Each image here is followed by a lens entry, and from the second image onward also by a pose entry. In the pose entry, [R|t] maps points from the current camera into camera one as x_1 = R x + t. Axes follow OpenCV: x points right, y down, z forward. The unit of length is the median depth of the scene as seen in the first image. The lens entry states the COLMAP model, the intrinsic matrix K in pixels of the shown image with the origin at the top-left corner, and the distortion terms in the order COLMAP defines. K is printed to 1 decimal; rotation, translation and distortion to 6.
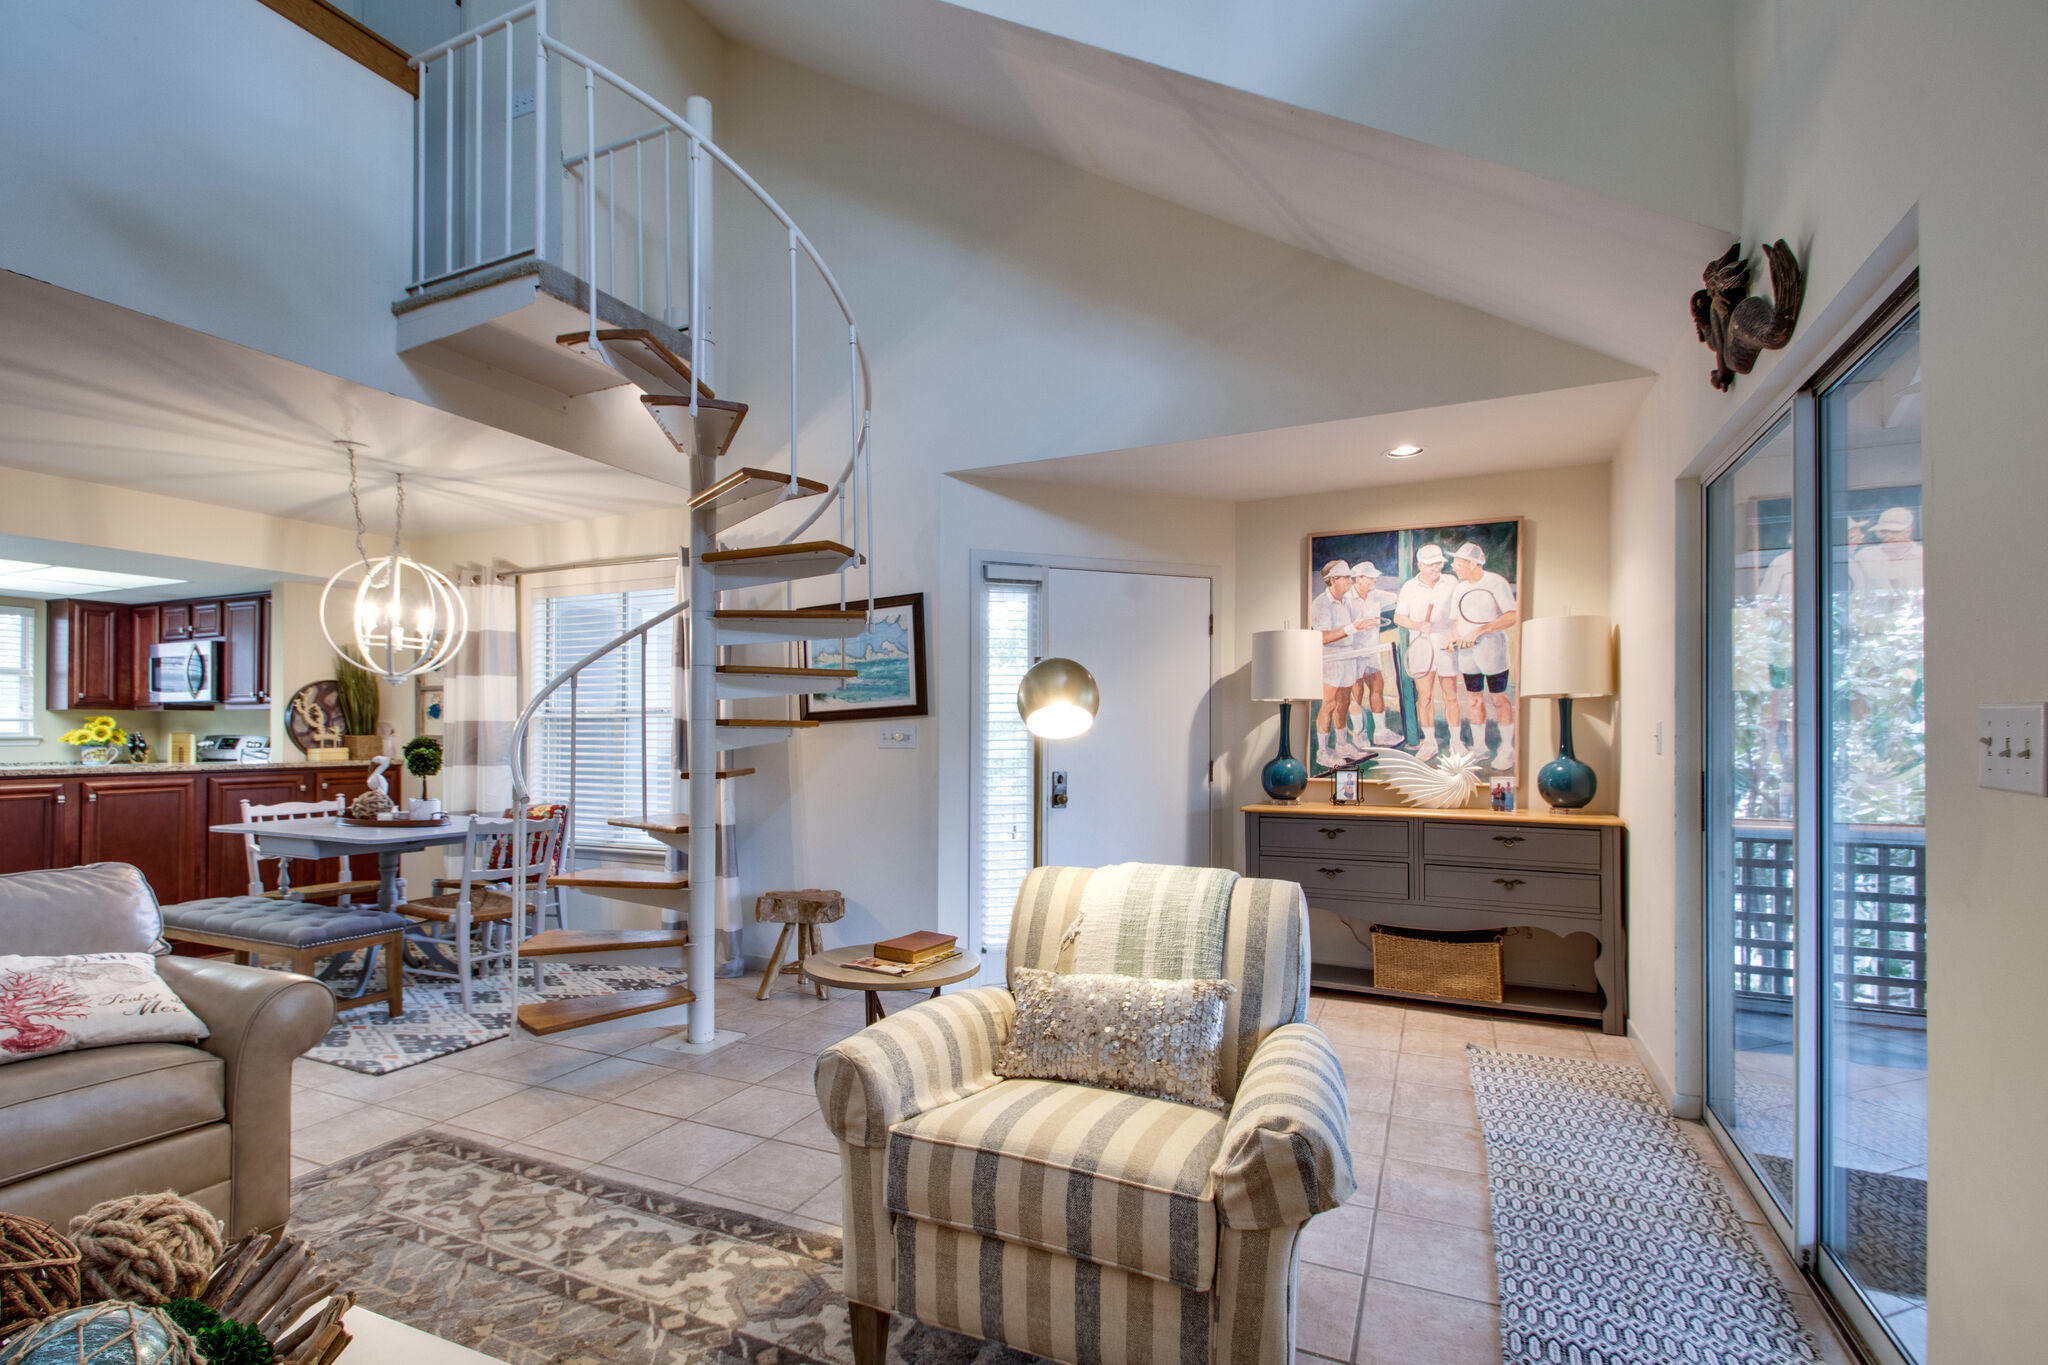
lens RADIAL K [[921.2, 0, 1014.8], [0, 921.2, 733.2], [0, 0, 1]] dist [0.016090, -0.012340]
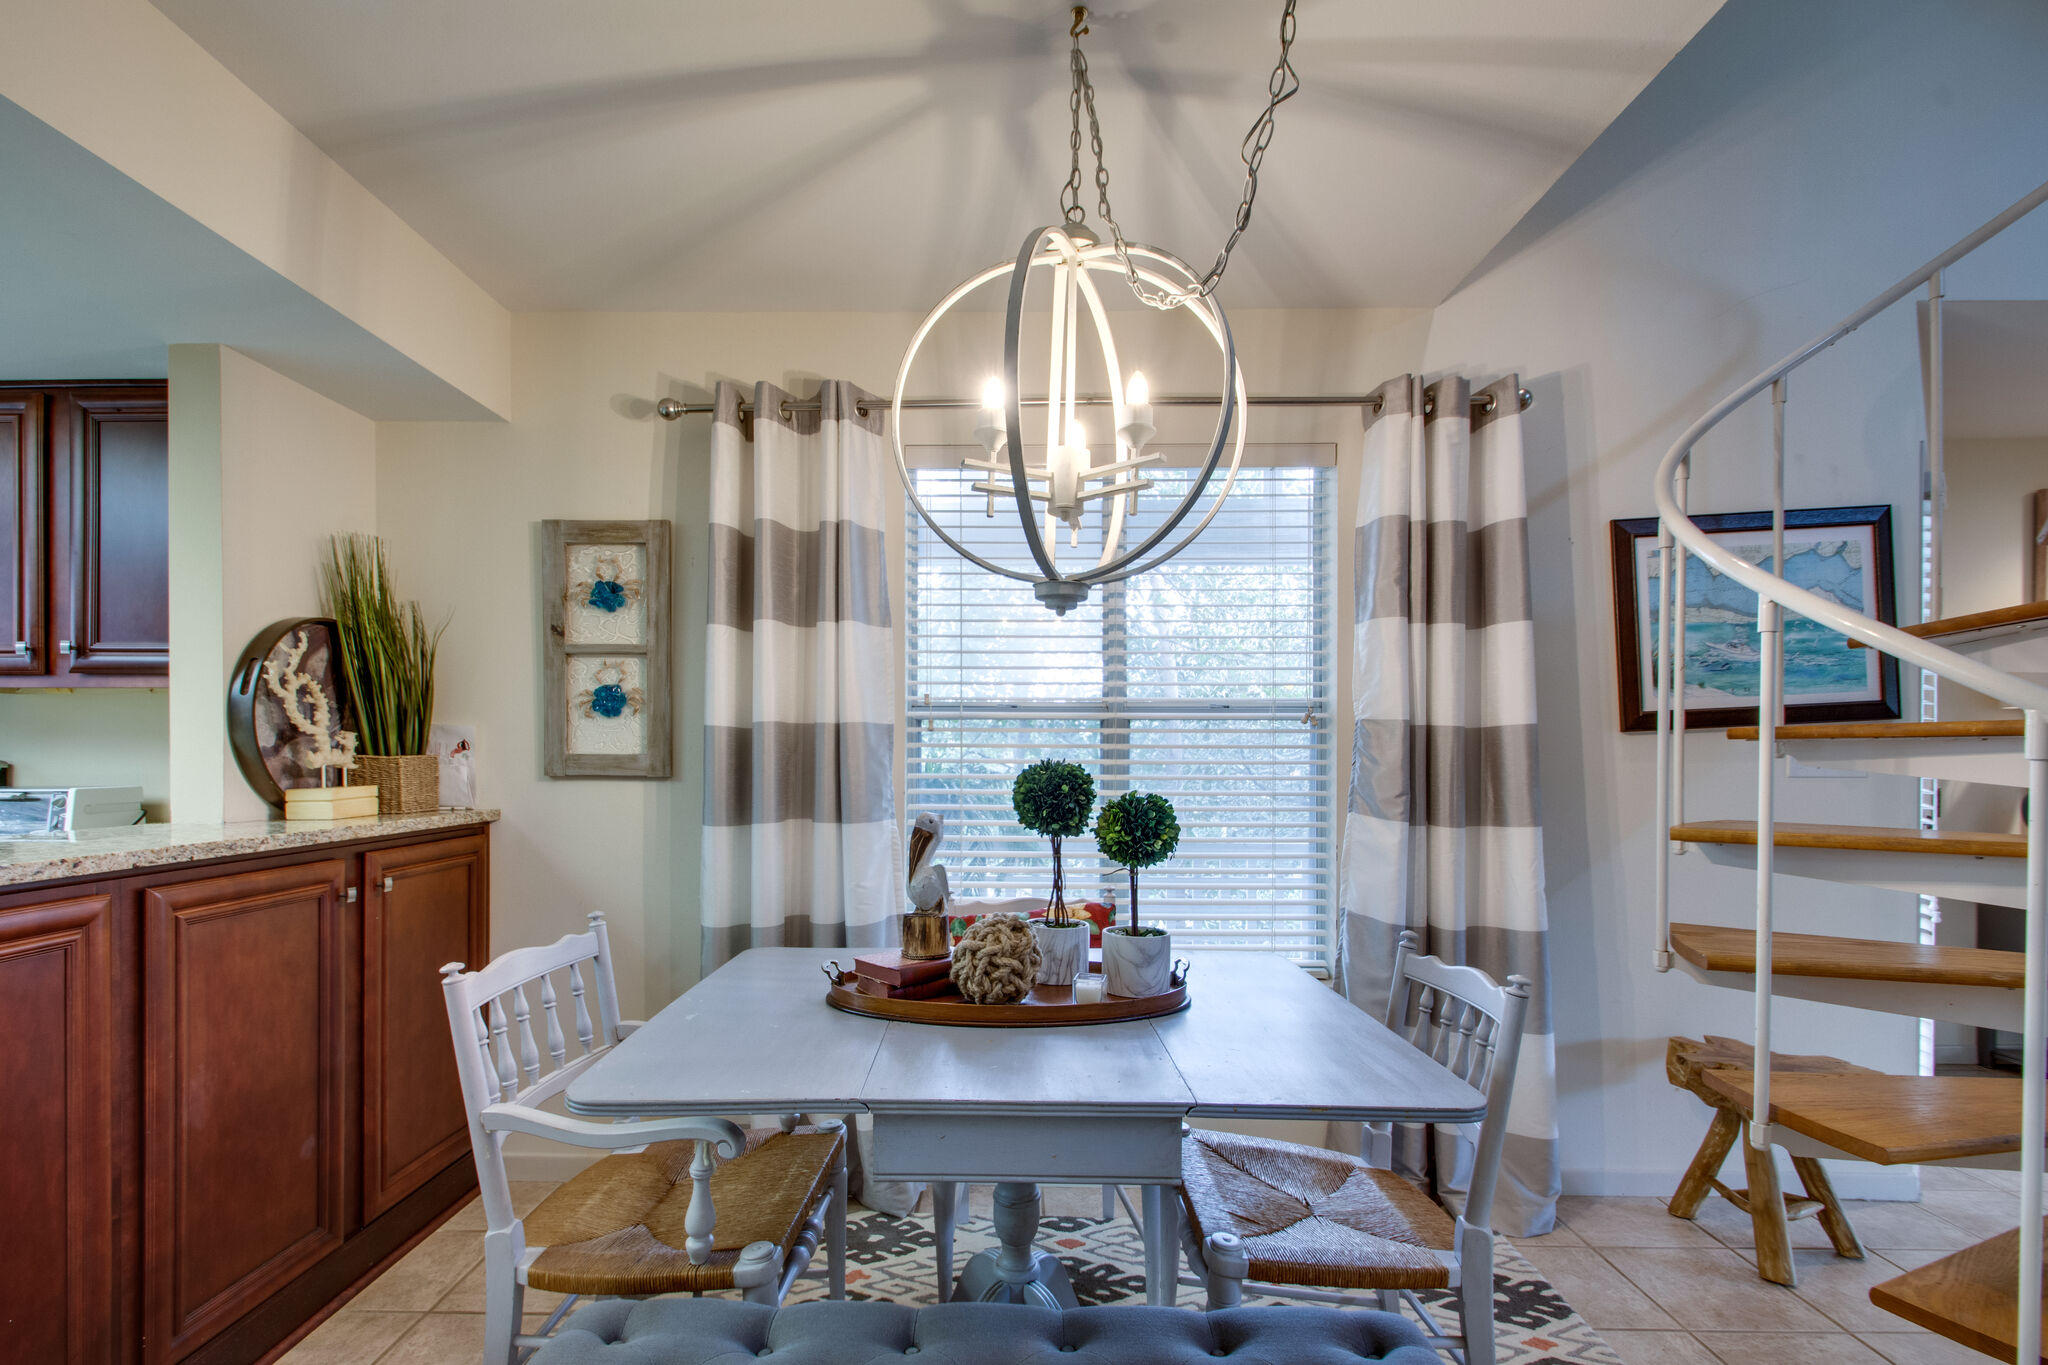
lens RADIAL K [[921.2, 0, 1007.7], [0, 921.2, 762.1], [0, 0, 1]] dist [0.016090, -0.012340]
pose [[0.921886, -0.004293, 0.387438, -0.832860], [0.000279, 0.999946, 0.010415, 0.001303], [-0.387462, -0.009493, 0.921837, 0.690166]]
